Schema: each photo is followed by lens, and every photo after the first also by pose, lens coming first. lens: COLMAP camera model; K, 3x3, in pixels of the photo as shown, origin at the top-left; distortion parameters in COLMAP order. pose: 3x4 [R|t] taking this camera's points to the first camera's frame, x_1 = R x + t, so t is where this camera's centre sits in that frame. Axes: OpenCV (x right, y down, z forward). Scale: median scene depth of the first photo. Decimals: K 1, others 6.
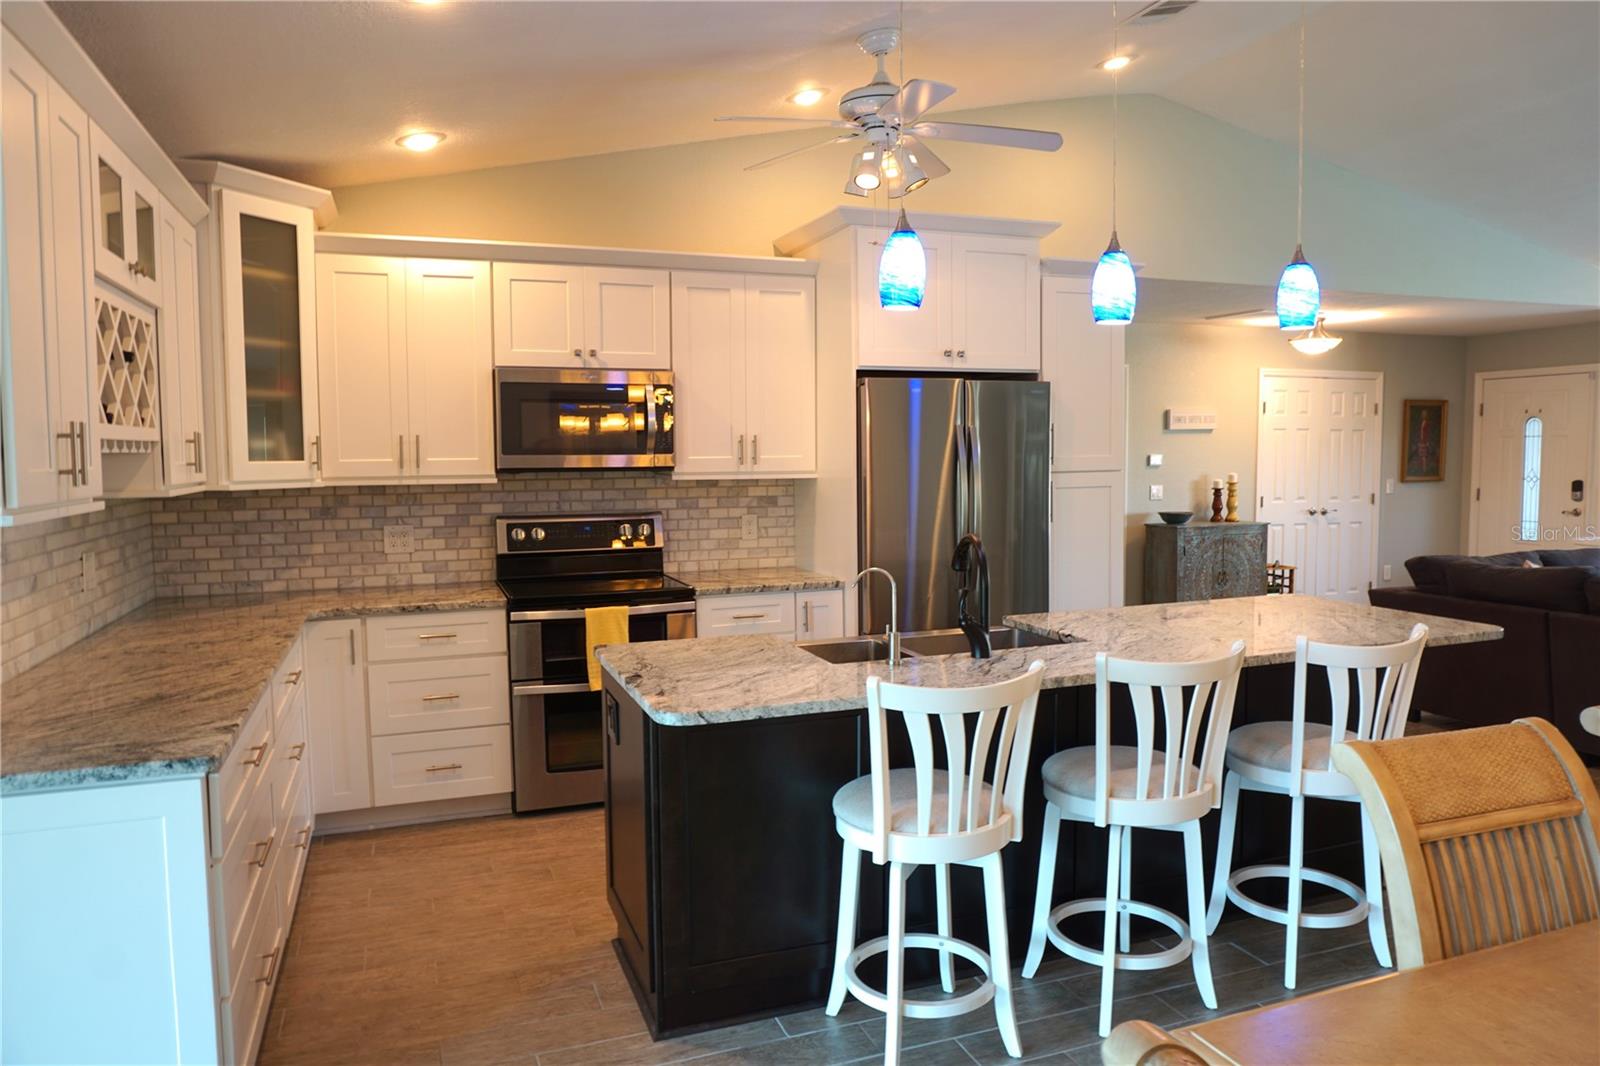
lens RADIAL K [[1072.8, 0, 807.7], [0, 1072.8, 535.6], [0, 0, 1]] dist [-0.047313, 0.032723]
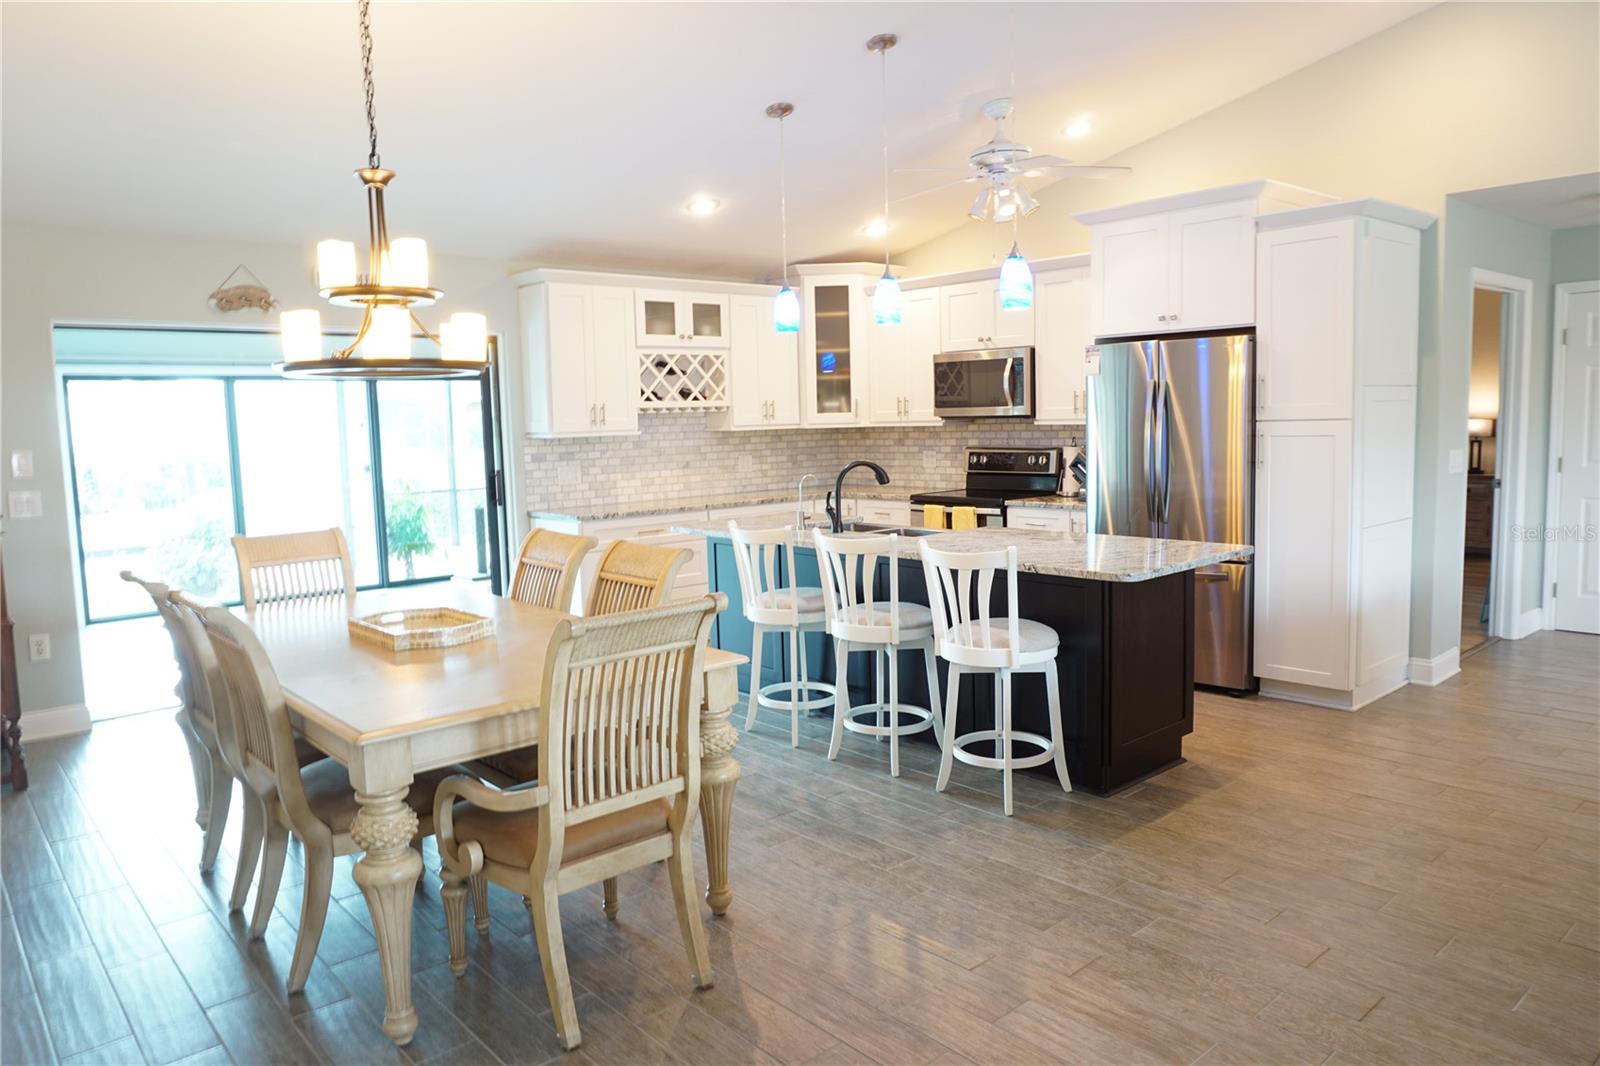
lens RADIAL K [[1072.8, 0, 799.8], [0, 1072.8, 532.1], [0, 0, 1]] dist [-0.047313, 0.032723]
pose [[0.356807, 0.101370, -0.928662, 1.043297], [-0.047358, 0.994780, 0.090392, -0.023834], [0.932977, 0.011727, 0.359745, 0.207297]]
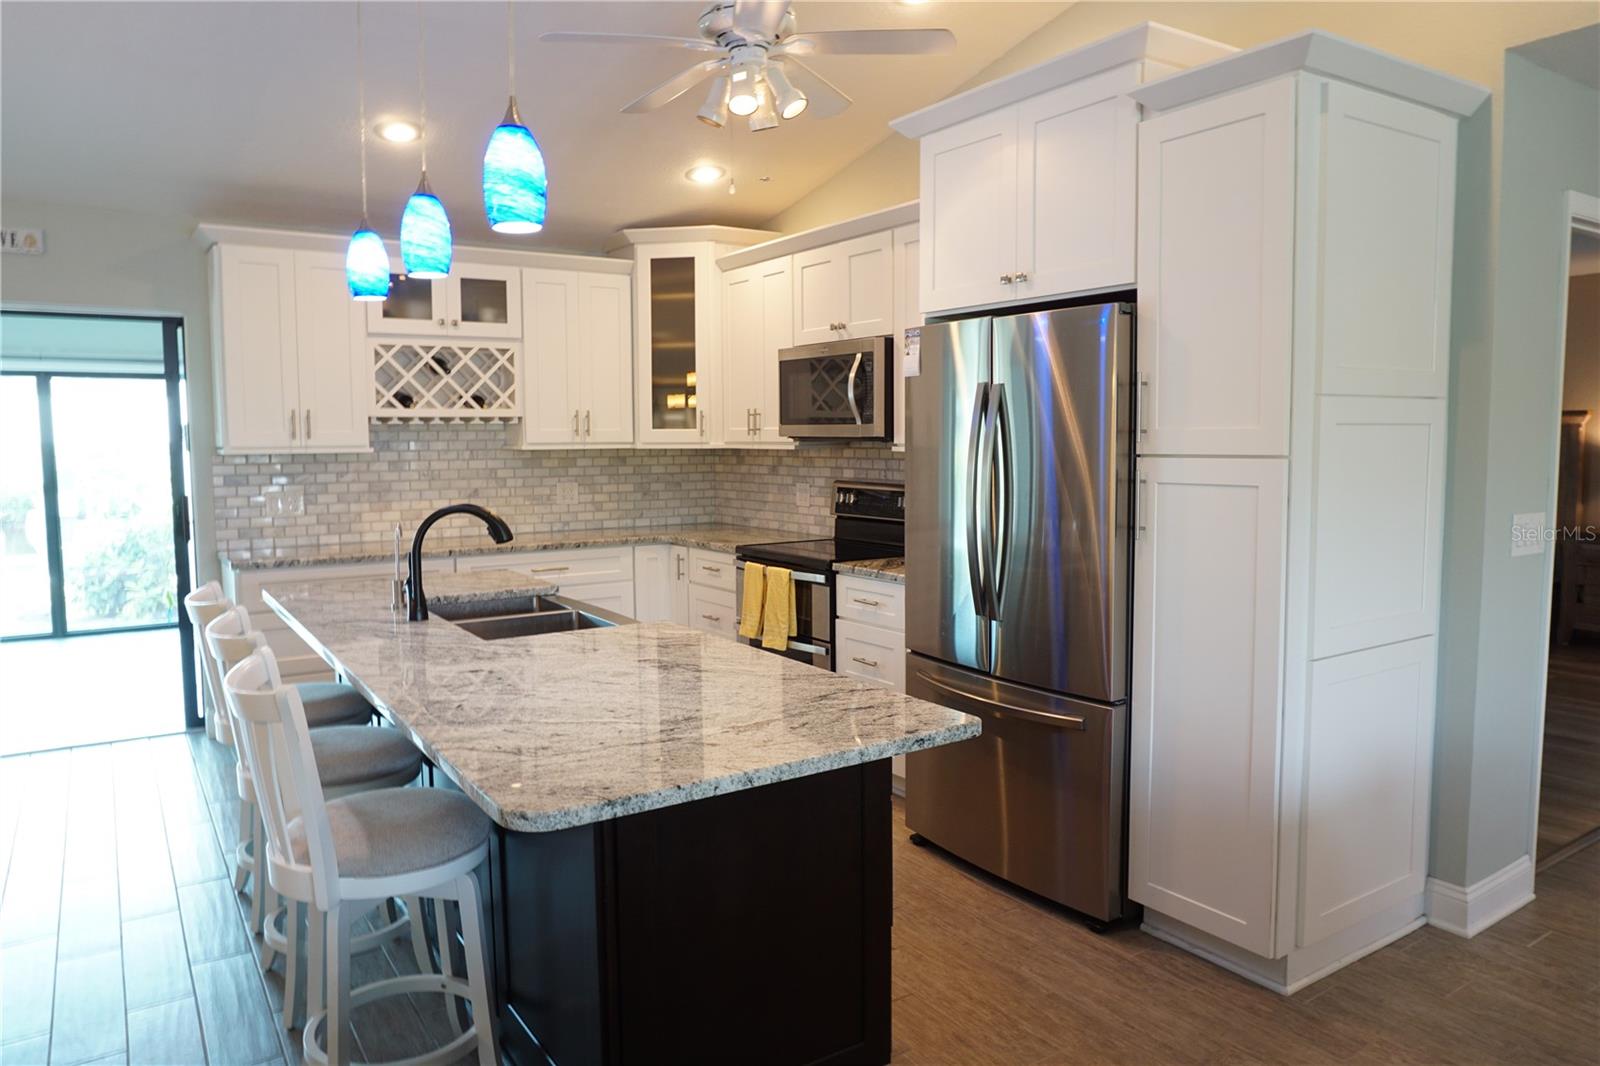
lens RADIAL K [[1072.8, 0, 797.9], [0, 1072.8, 530.9], [0, 0, 1]] dist [-0.047313, 0.032723]
pose [[0.222570, 0.096185, -0.970160, 0.760114], [-0.070981, 0.994079, 0.082273, -0.052831], [0.972329, 0.050551, 0.228080, 0.684501]]
